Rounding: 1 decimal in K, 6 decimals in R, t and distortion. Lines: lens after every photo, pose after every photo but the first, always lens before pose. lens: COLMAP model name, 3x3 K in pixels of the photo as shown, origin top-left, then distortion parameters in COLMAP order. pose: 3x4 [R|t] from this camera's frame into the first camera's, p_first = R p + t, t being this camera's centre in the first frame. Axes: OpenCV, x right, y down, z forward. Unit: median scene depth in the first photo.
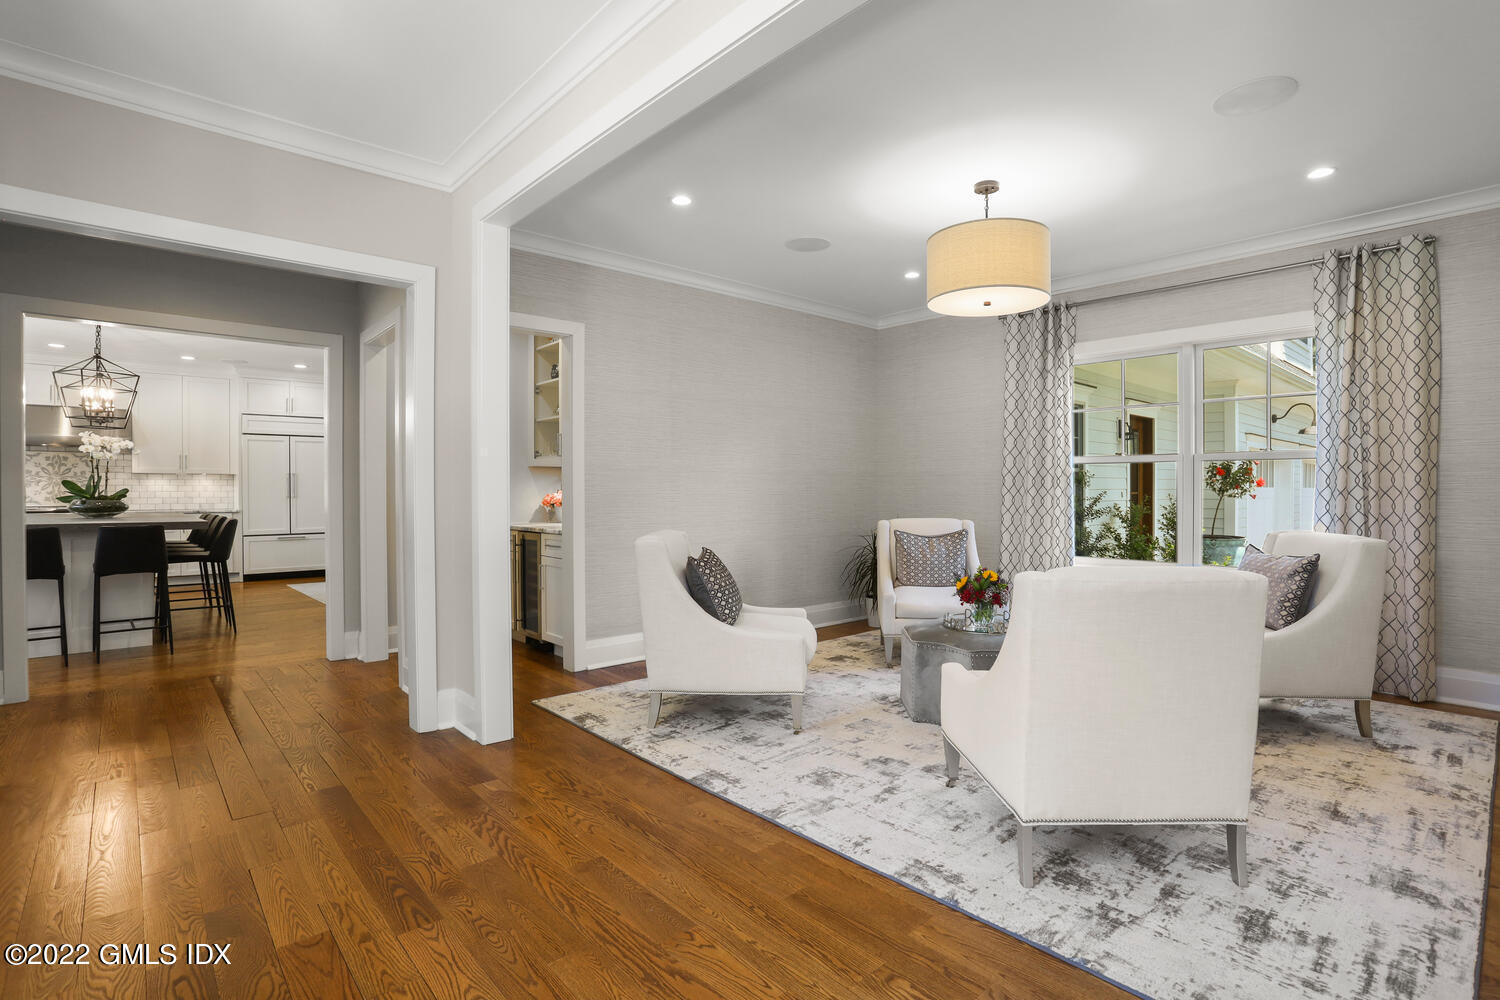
lens RADIAL K [[728.3, 0, 750.0], [0, 728.3, 500.0], [0, 0, 1]] dist [-0.061528, 0.024069]
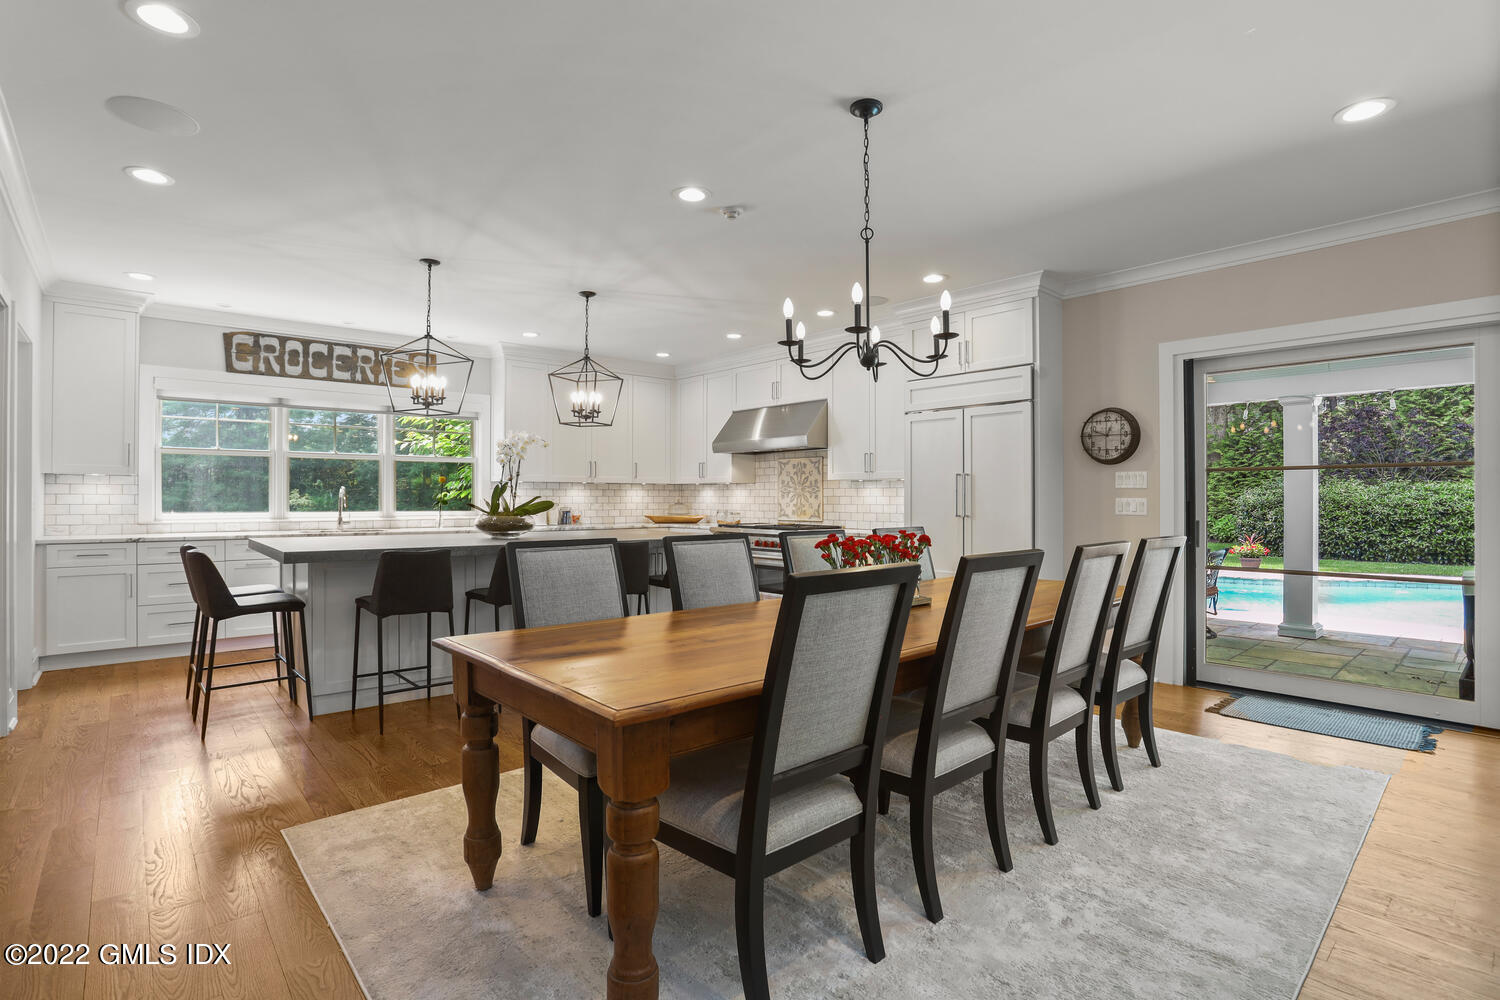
lens RADIAL K [[728.3, 0, 750.0], [0, 728.3, 500.0], [0, 0, 1]] dist [-0.061528, 0.024069]
pose [[0.009101, 0.001139, -0.999958, -0.080916], [-0.018705, 0.999825, 0.000969, -0.016667], [0.999784, 0.018696, 0.009121, 0.938529]]
